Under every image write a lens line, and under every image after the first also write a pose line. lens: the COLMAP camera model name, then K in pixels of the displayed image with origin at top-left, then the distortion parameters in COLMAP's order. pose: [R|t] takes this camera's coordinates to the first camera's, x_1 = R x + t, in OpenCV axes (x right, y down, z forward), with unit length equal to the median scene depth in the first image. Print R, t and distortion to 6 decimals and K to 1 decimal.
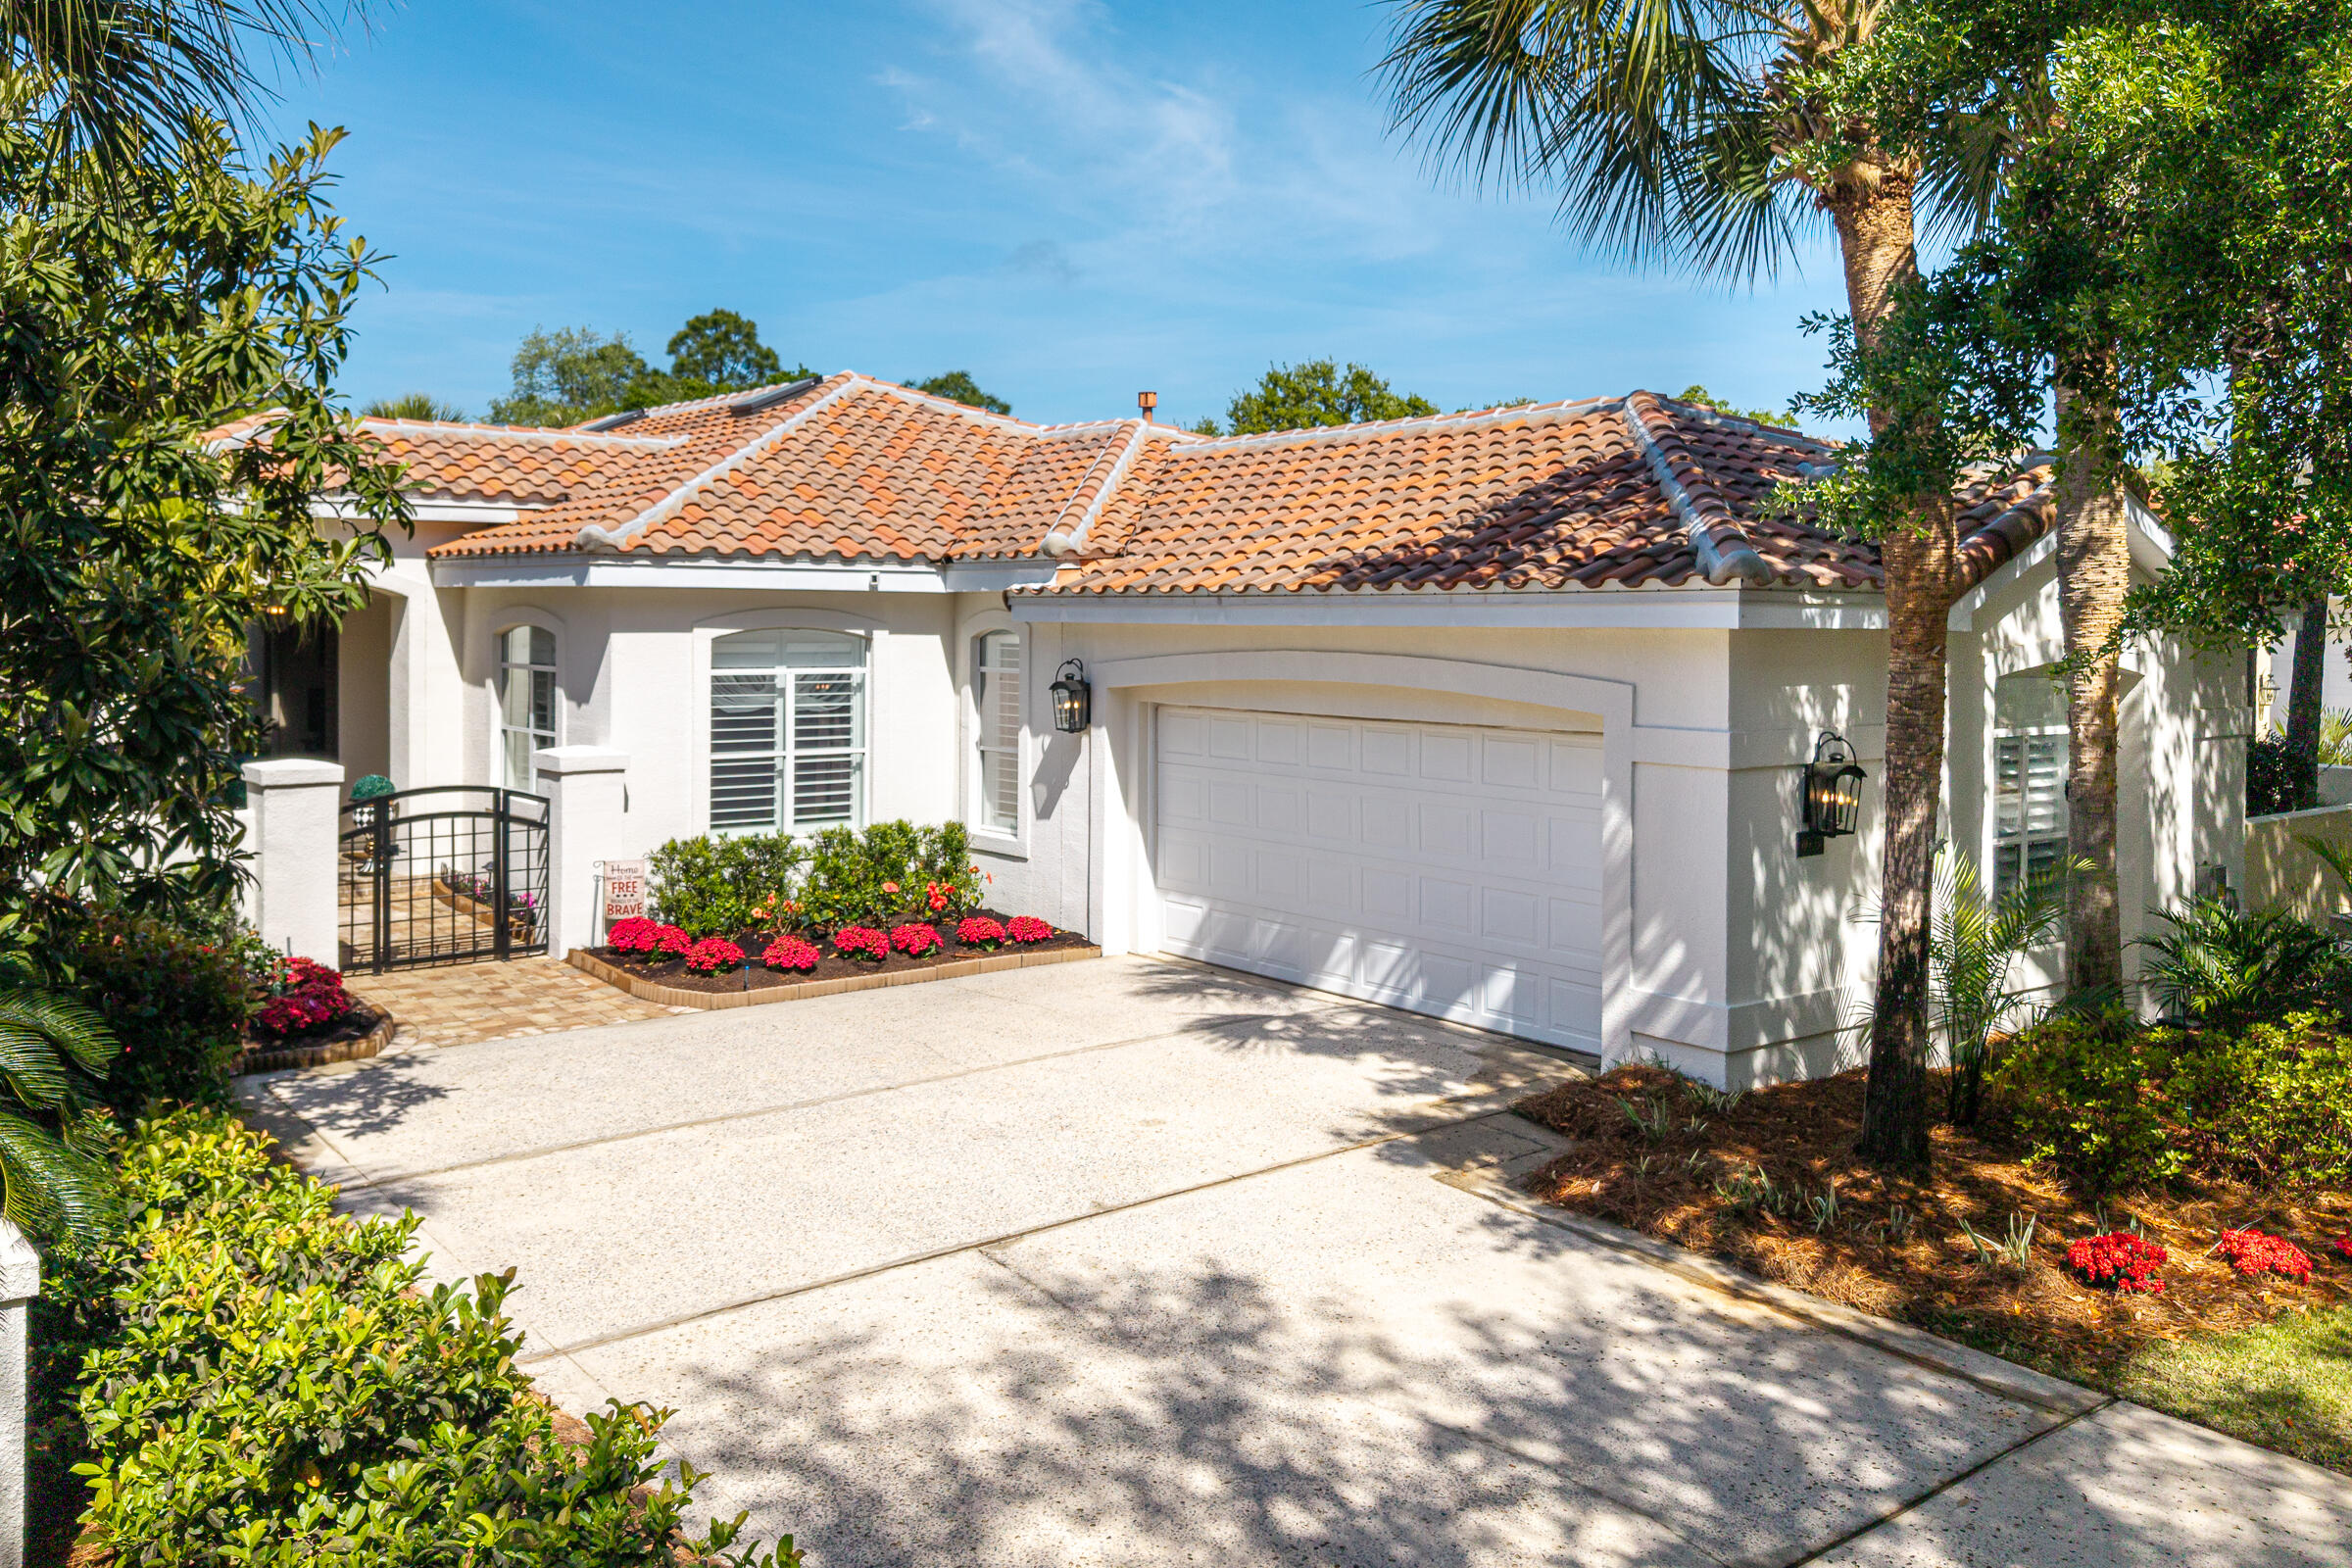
lens RADIAL K [[1932.9, 0, 1110.4], [0, 1932.9, 623.2], [0, 0, 1]] dist [0.052407, -0.078948]
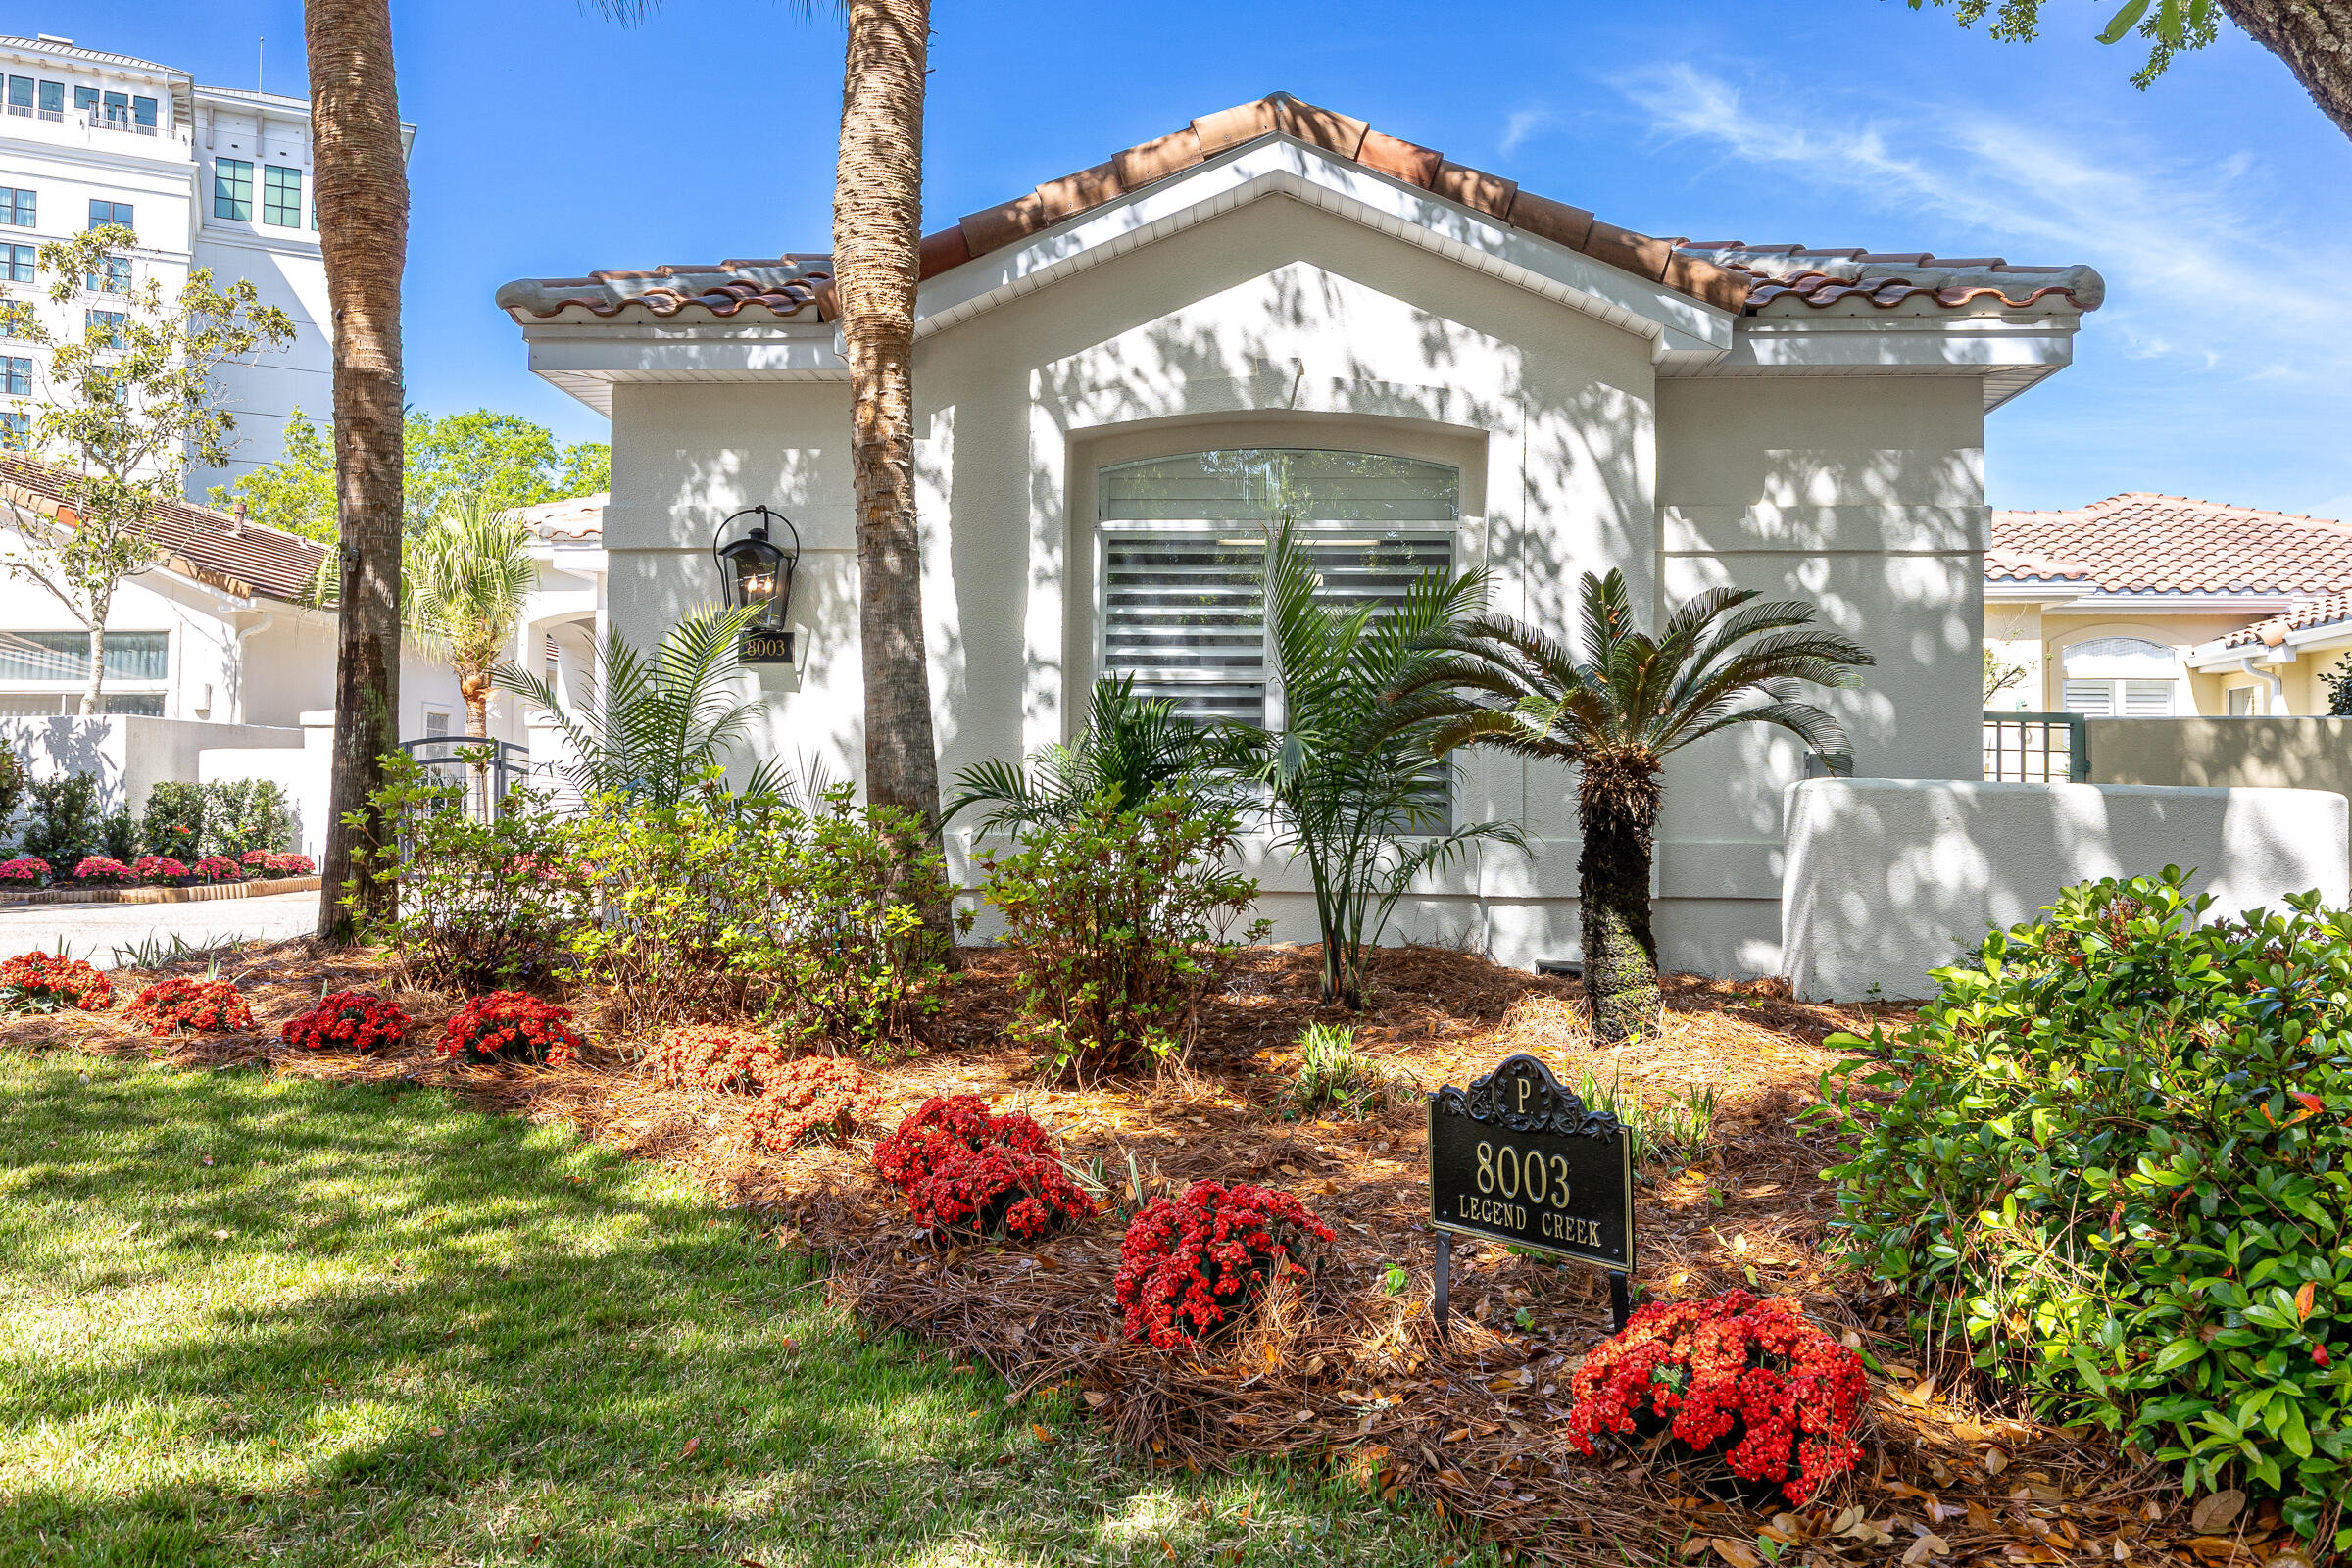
lens RADIAL K [[1852.1, 0, 1166.0], [0, 1852.1, 774.5], [0, 0, 1]] dist [0.017034, -0.036946]
pose [[0.750291, -0.021616, -0.660754, 0.741519], [-0.010807, 0.998931, -0.044950, 0.149924], [0.661019, 0.040866, 0.749255, 0.406985]]
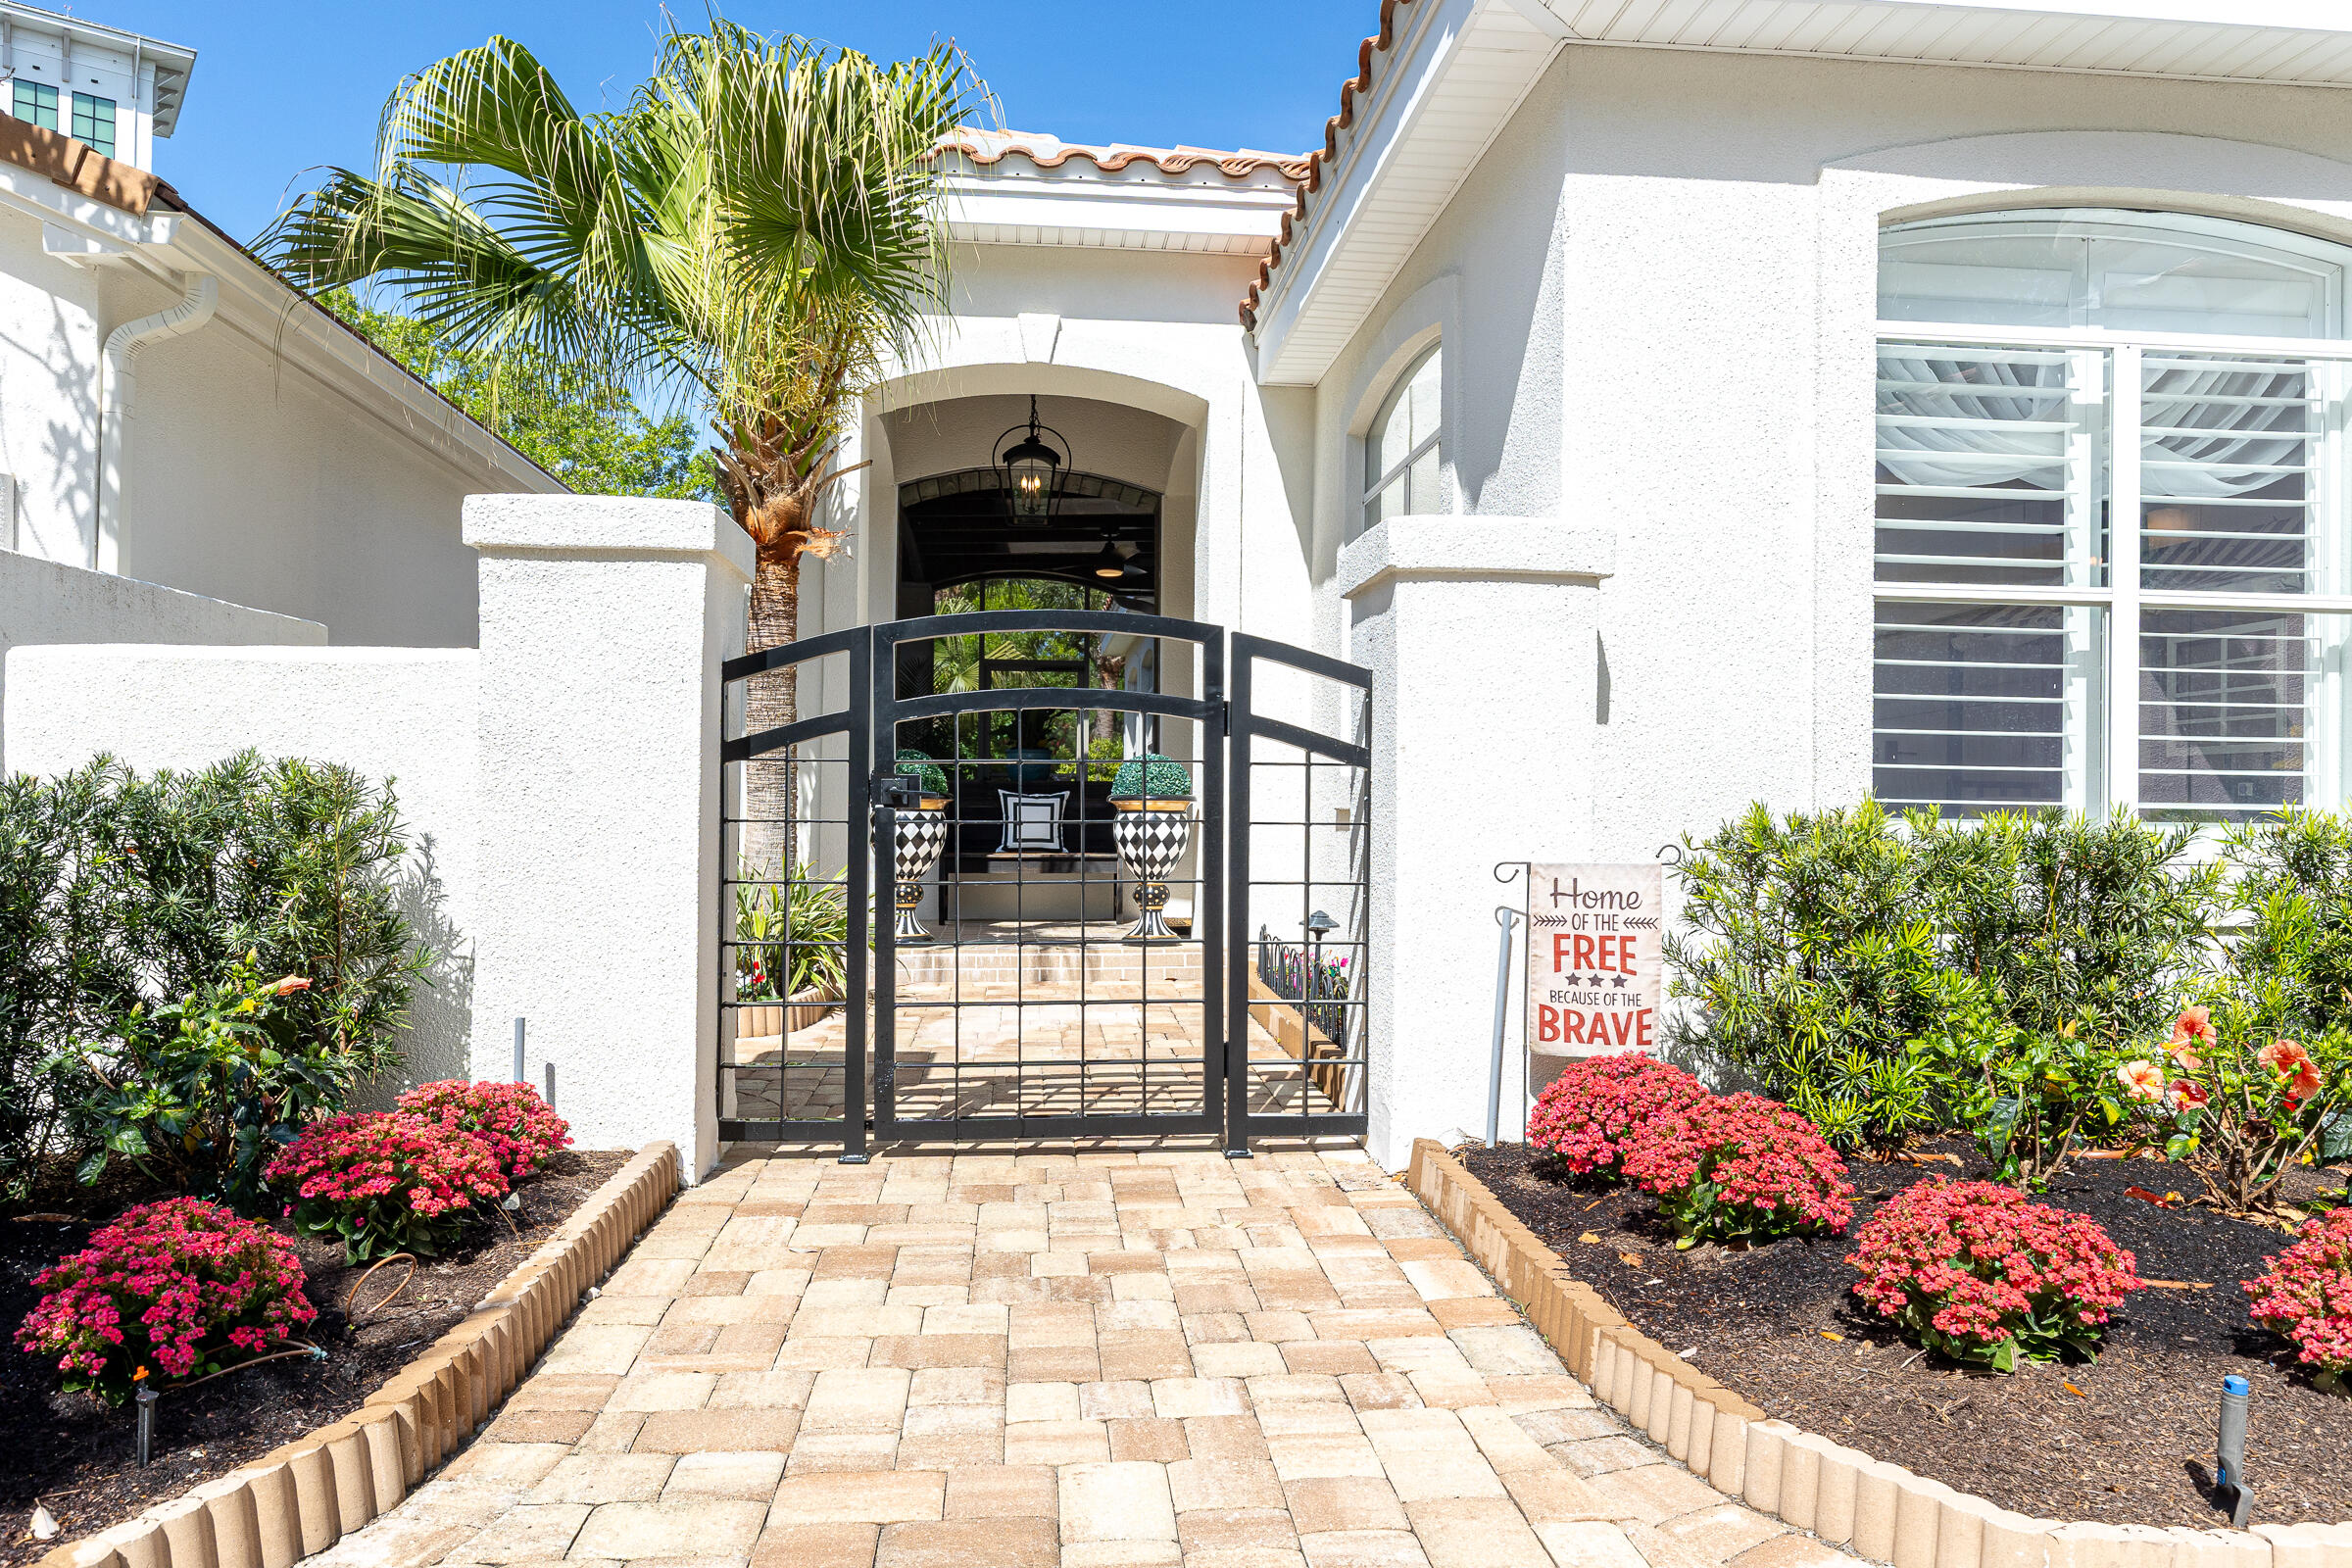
lens RADIAL K [[1604.1, 0, 1181.1], [0, 1604.1, 802.7], [0, 0, 1]] dist [0.002888, -0.000693]
pose [[0.858049, 0.000253, -0.513568, -0.176704], [-0.010817, 0.999787, -0.017580, 0.117025], [0.513454, 0.020640, 0.857869, 0.748980]]
